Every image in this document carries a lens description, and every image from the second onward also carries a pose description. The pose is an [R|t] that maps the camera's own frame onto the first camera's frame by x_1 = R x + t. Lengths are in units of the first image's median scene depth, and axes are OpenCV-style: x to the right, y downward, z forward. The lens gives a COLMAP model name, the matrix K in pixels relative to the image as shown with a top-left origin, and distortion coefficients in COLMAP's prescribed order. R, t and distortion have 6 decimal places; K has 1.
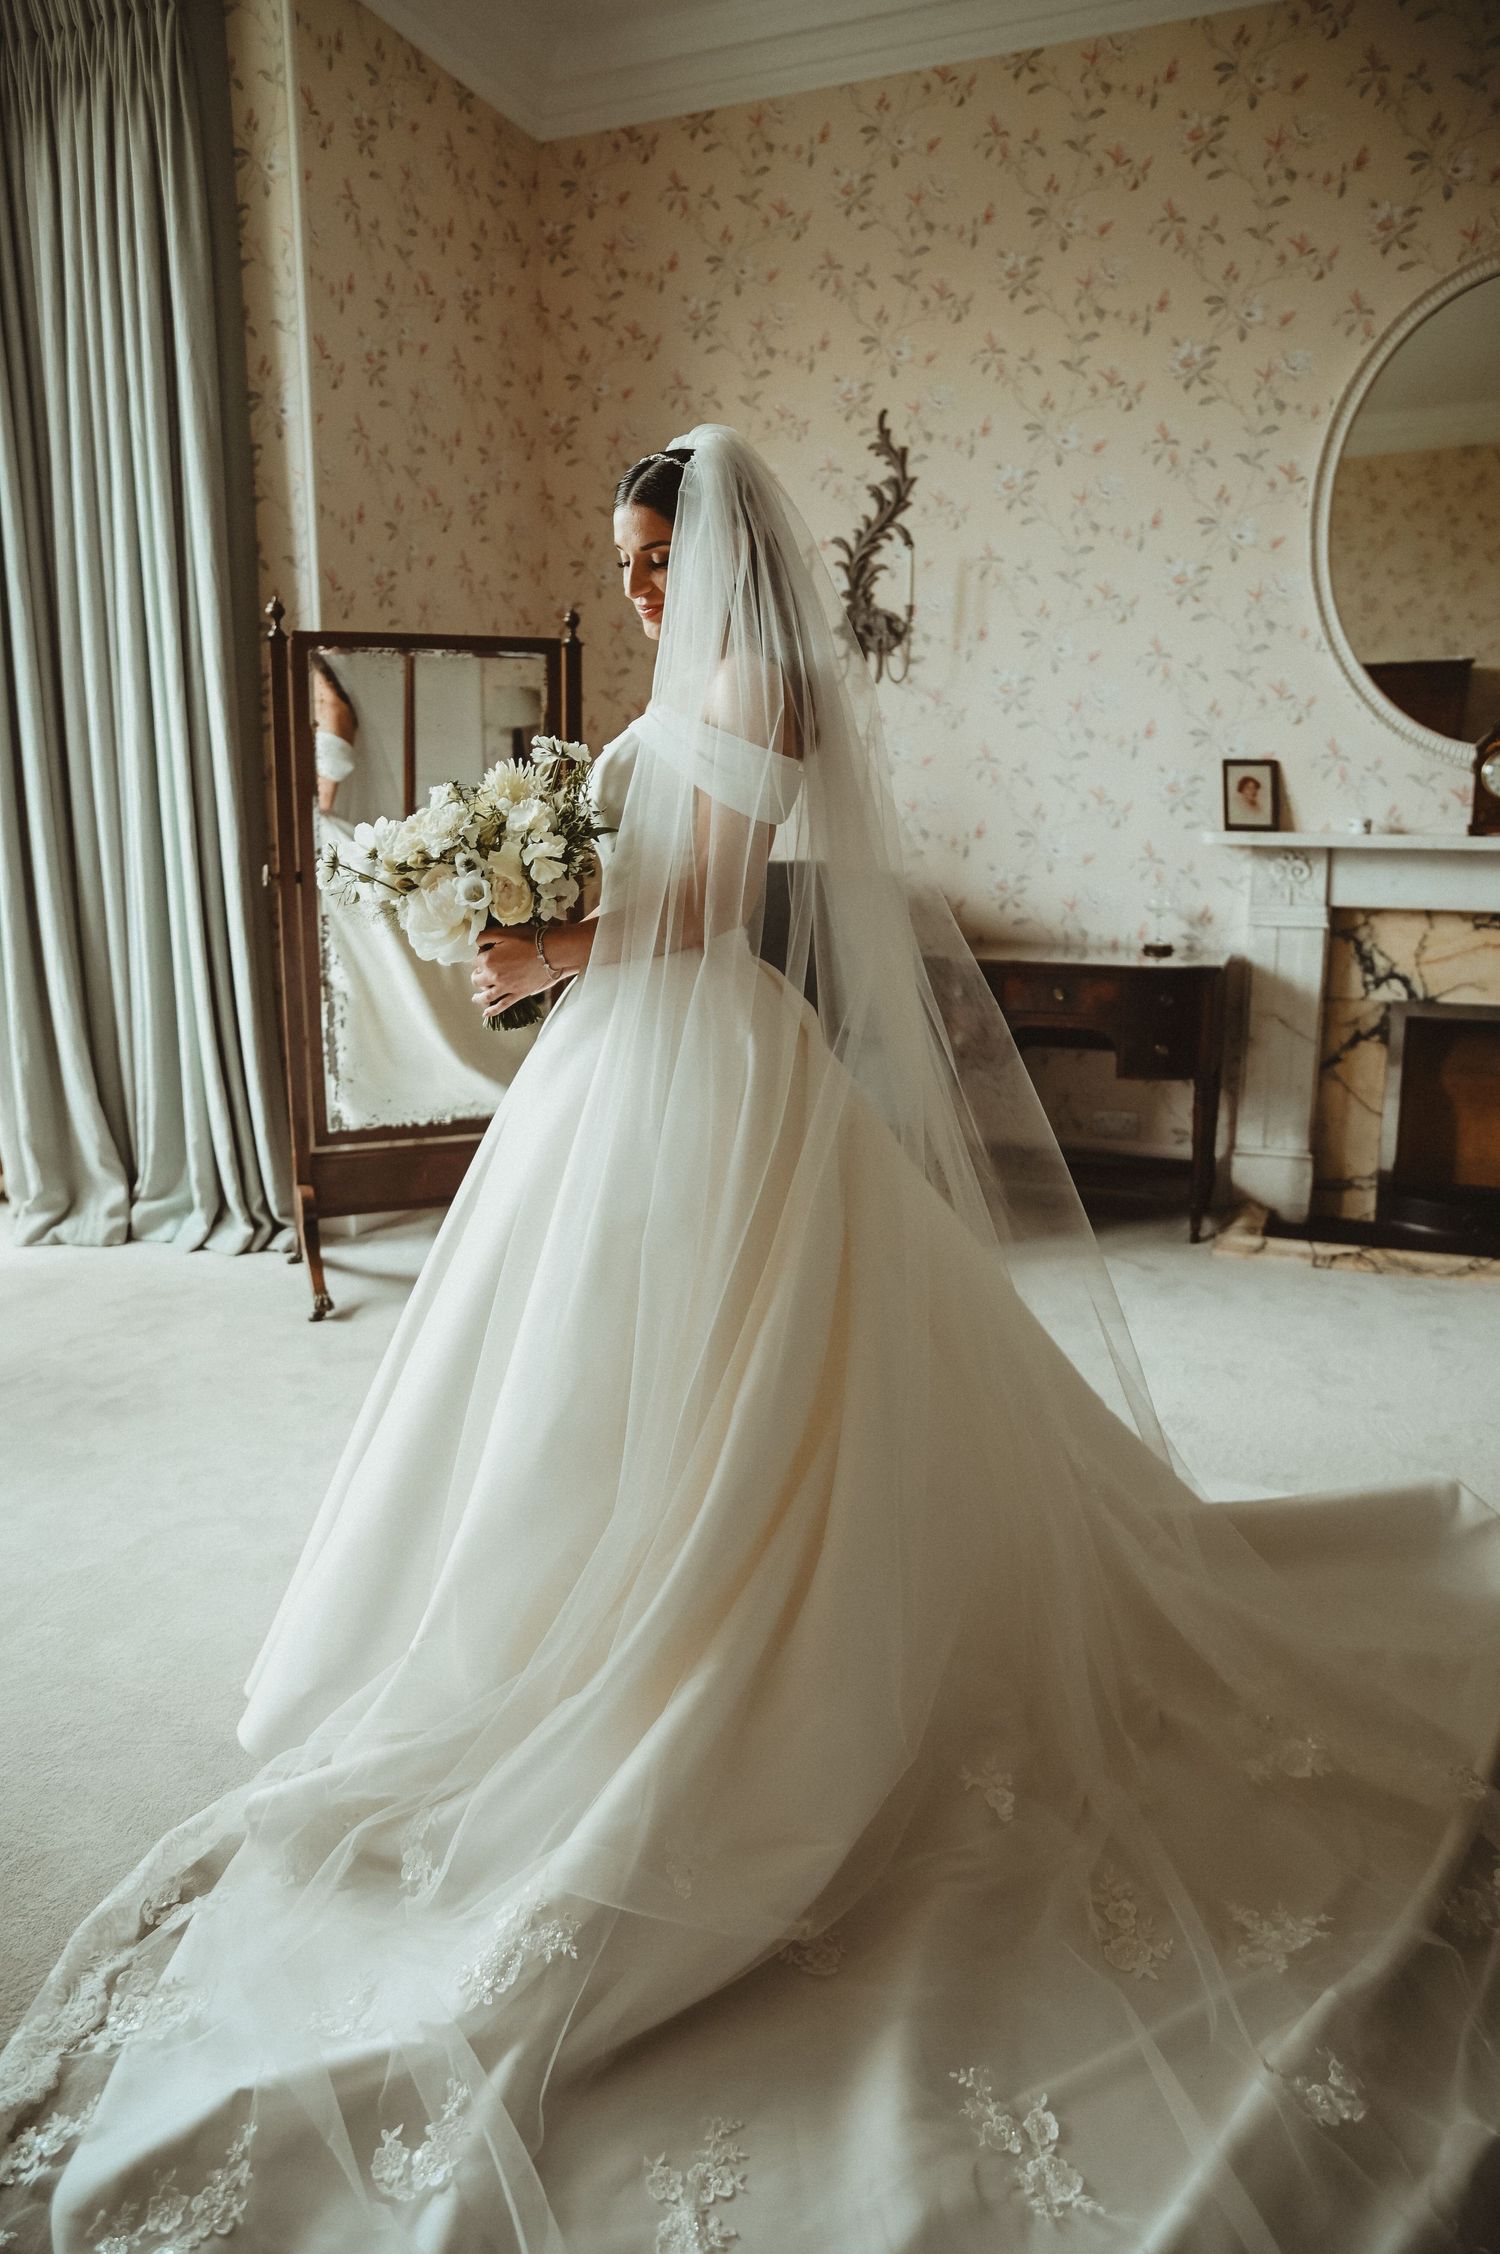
lens RADIAL K [[1532.9, 0, 750.0], [0, 1532.9, 1127.0], [0, 0, 1]] dist [-0.107387, 0.077744]
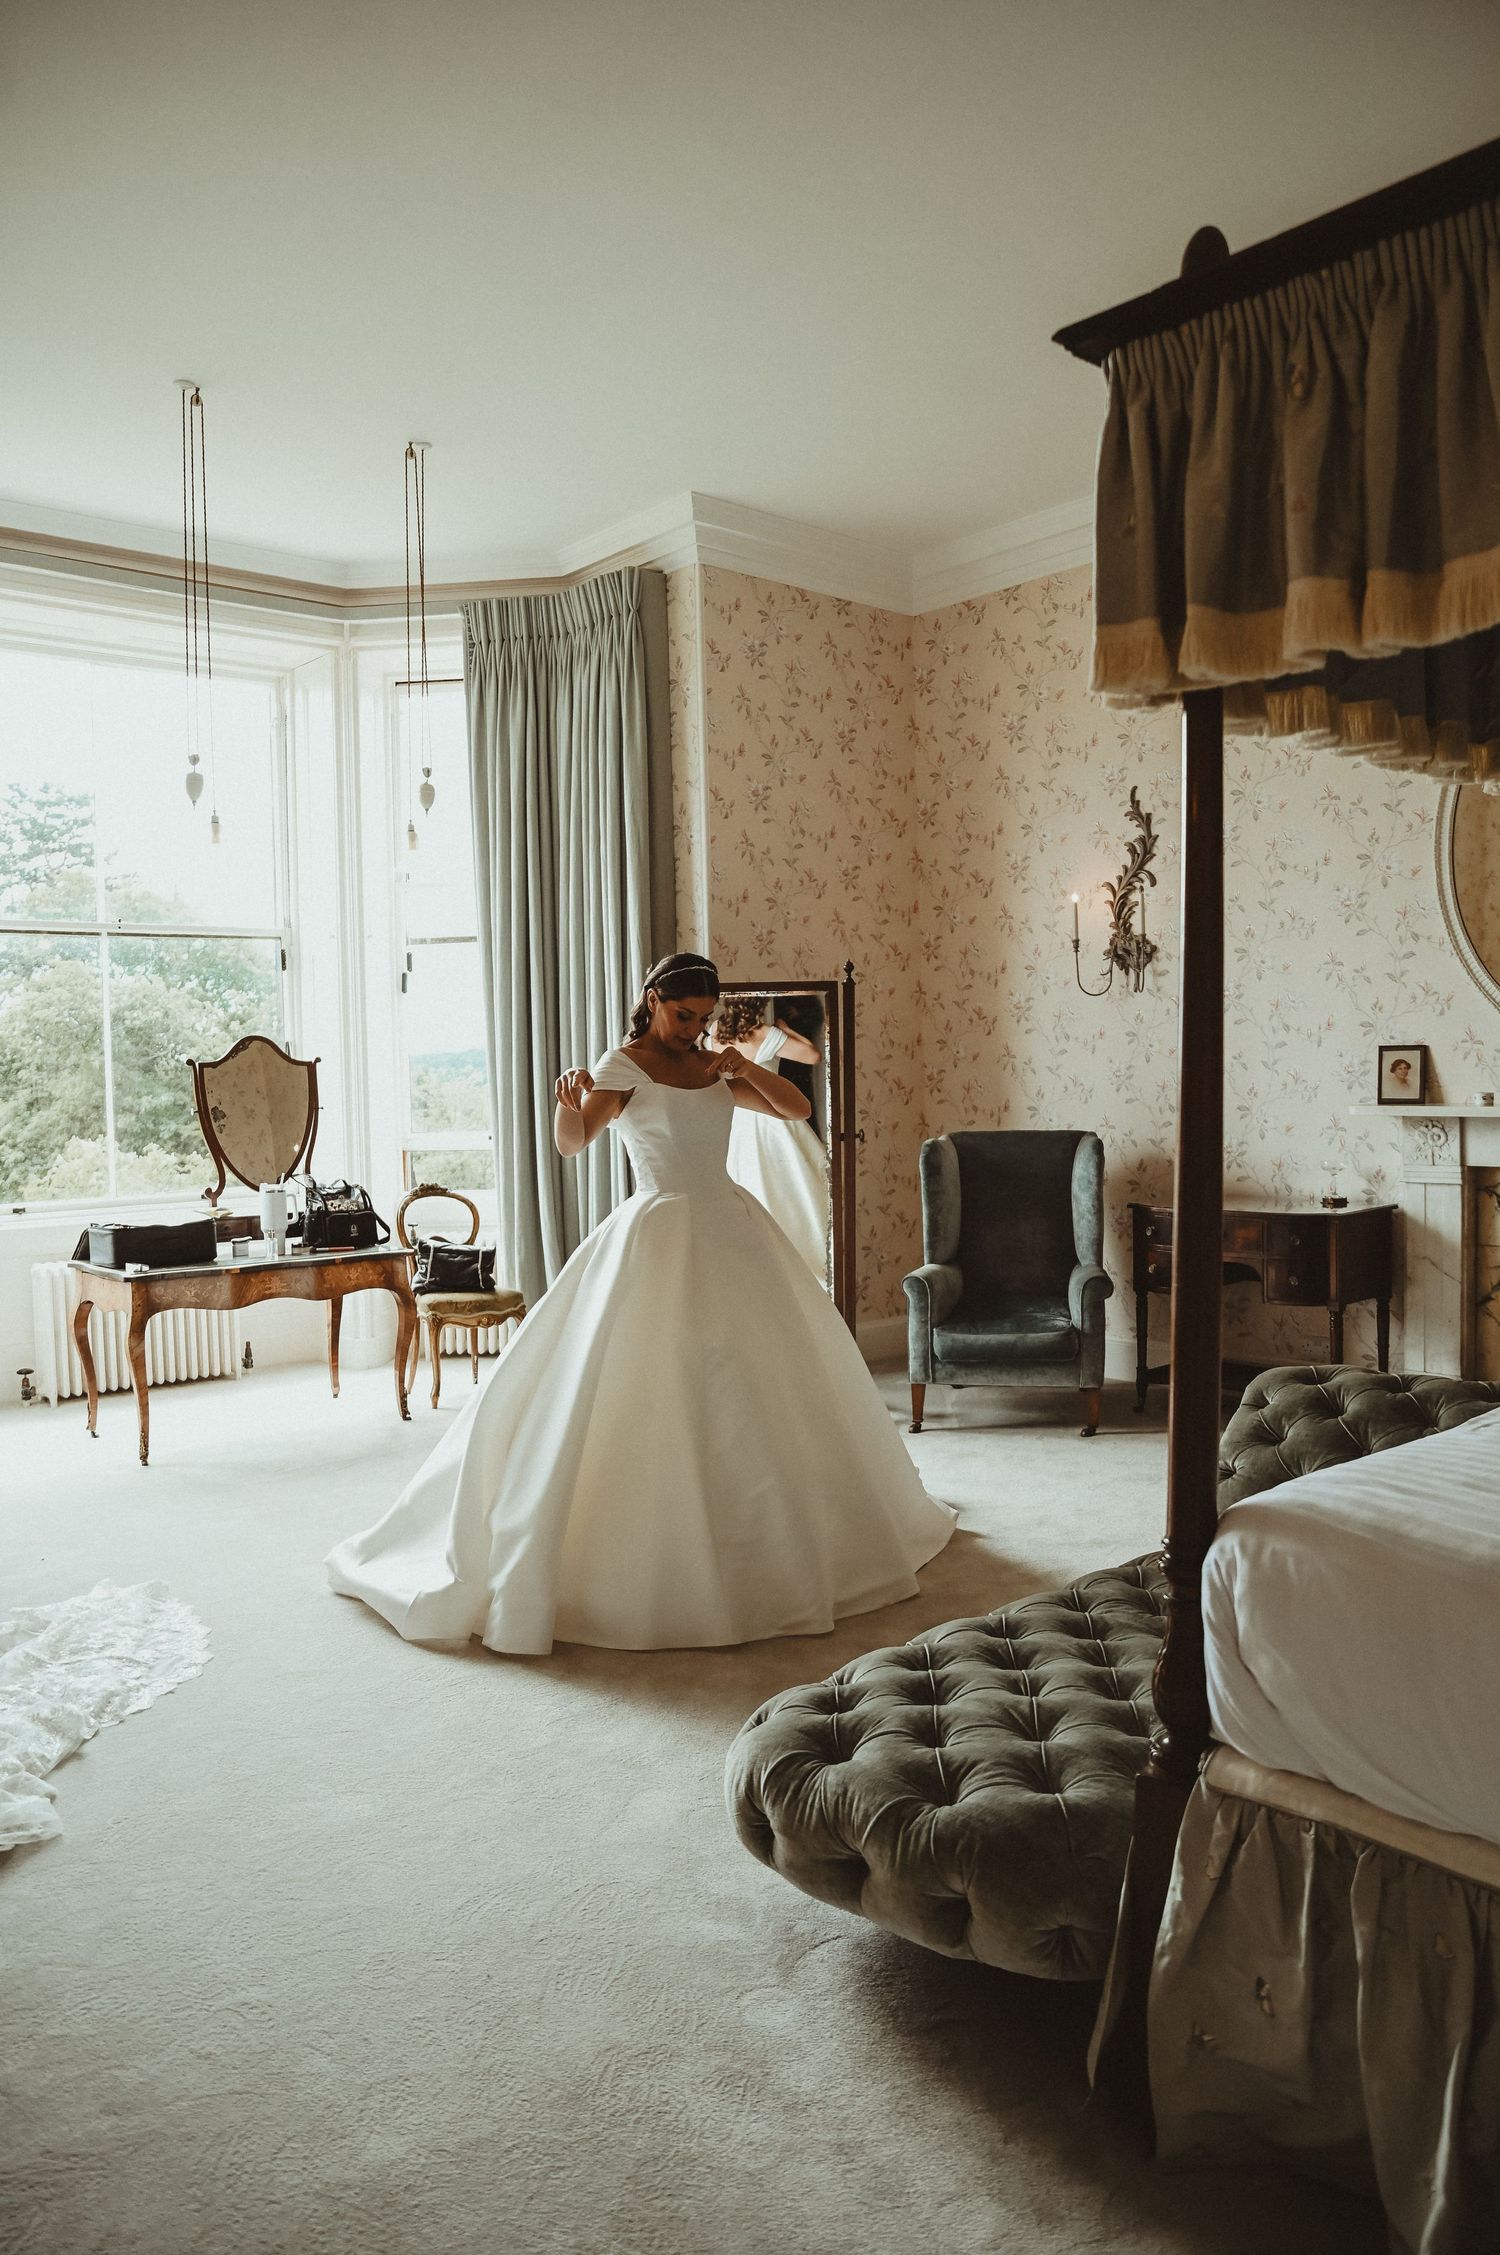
lens RADIAL K [[1600.6, 0, 750.0], [0, 1600.6, 1127.5], [0, 0, 1]] dist [-0.106862, 0.061246]
pose [[0.893909, 0.000269, -0.448249, 0.414274], [-0.075580, 0.985773, -0.150132, 0.048049], [0.441832, 0.168083, 0.881211, -0.318385]]
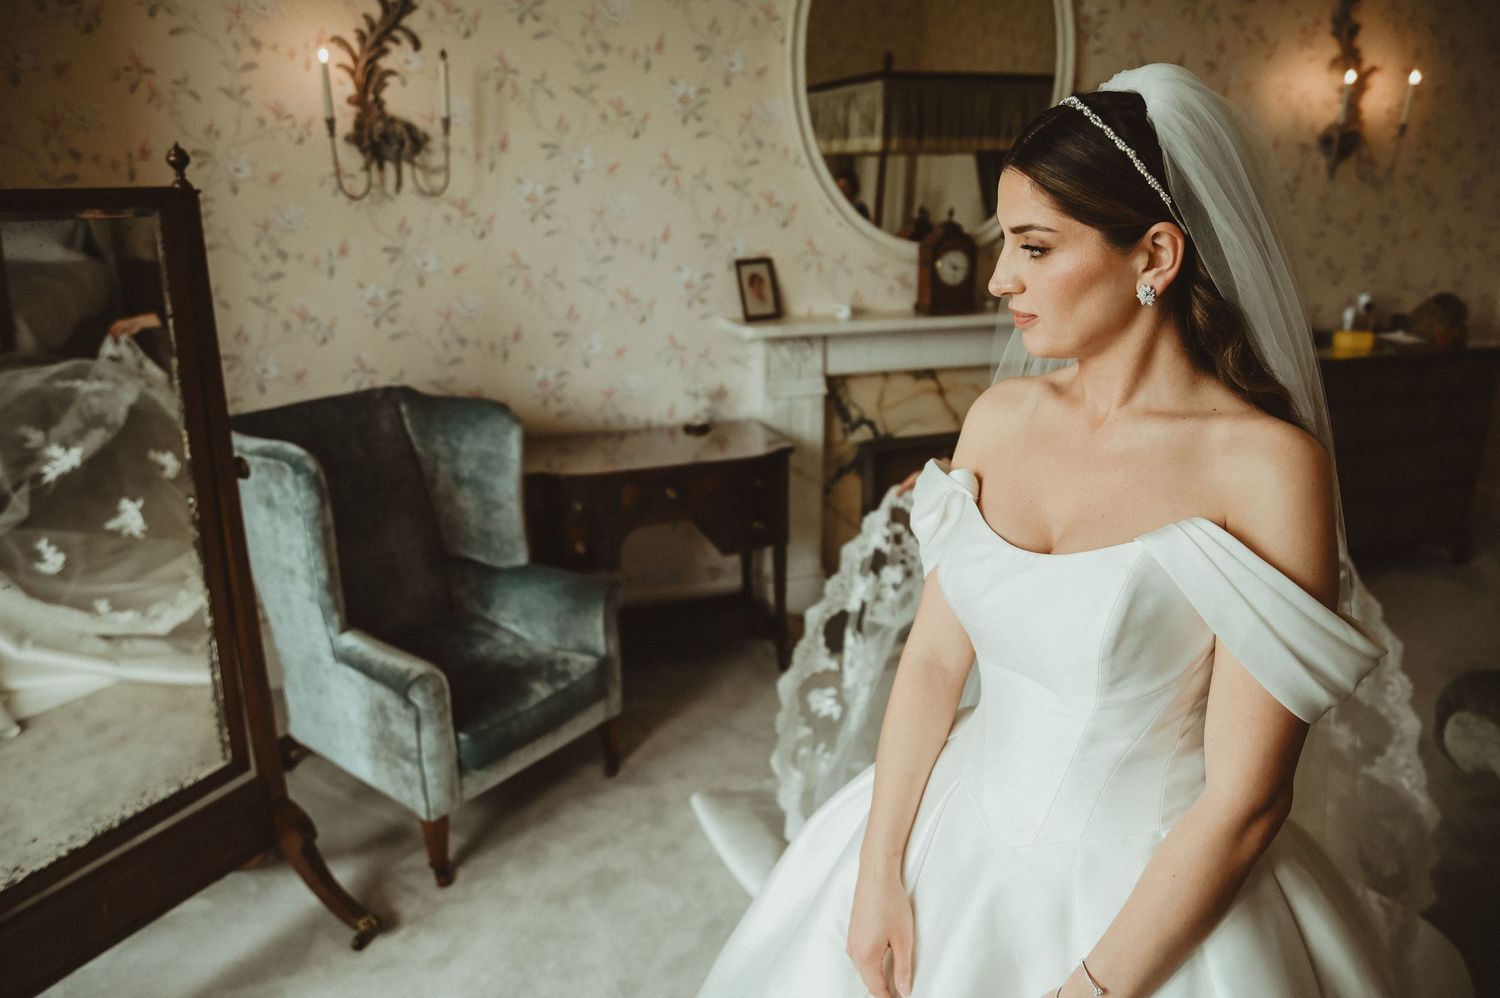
lens RADIAL K [[1091.8, 0, 750.0], [0, 1091.8, 499.0], [0, 0, 1]] dist [-0.092946, 0.081226]
pose [[0.748522, -0.198386, 0.632738, -0.235395], [0.145664, 0.980084, 0.134972, -0.168610], [-0.646913, -0.008862, 0.762513, 0.341268]]
